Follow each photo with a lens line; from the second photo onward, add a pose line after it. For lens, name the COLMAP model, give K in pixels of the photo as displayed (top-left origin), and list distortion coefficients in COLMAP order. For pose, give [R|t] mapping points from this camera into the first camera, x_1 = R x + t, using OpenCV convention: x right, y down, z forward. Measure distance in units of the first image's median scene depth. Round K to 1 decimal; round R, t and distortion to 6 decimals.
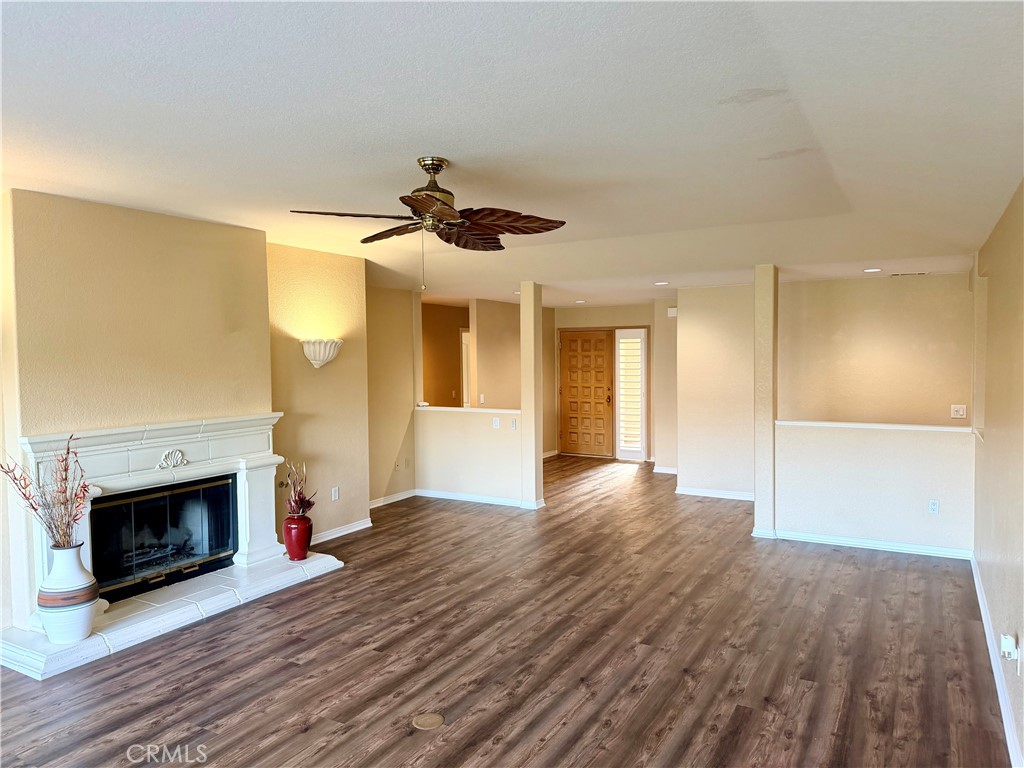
lens RADIAL K [[712.5, 0, 512.0], [0, 712.5, 387.3], [0, 0, 1]] dist [0.111491, -0.165498]
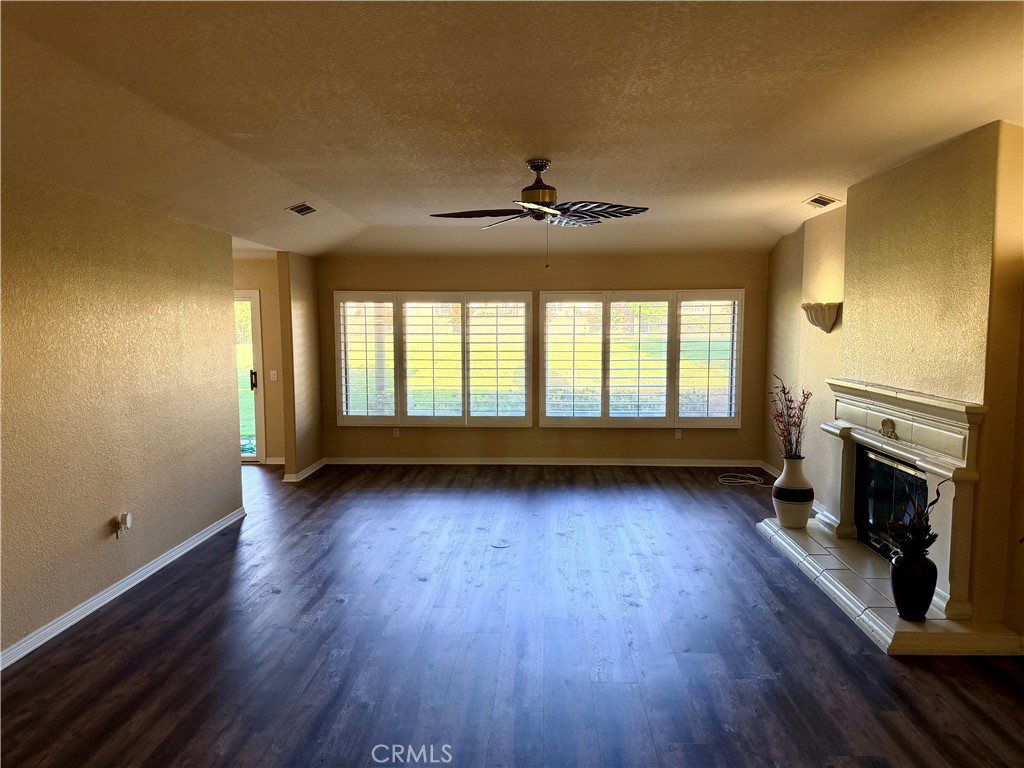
lens RADIAL K [[712.5, 0, 512.0], [0, 712.5, 387.3], [0, 0, 1]] dist [0.111491, -0.165498]
pose [[-0.890539, 0.055121, -0.451555, 0.344139], [-0.008714, 0.990383, 0.138081, -0.070276], [0.454824, 0.126901, -0.881494, 1.439977]]
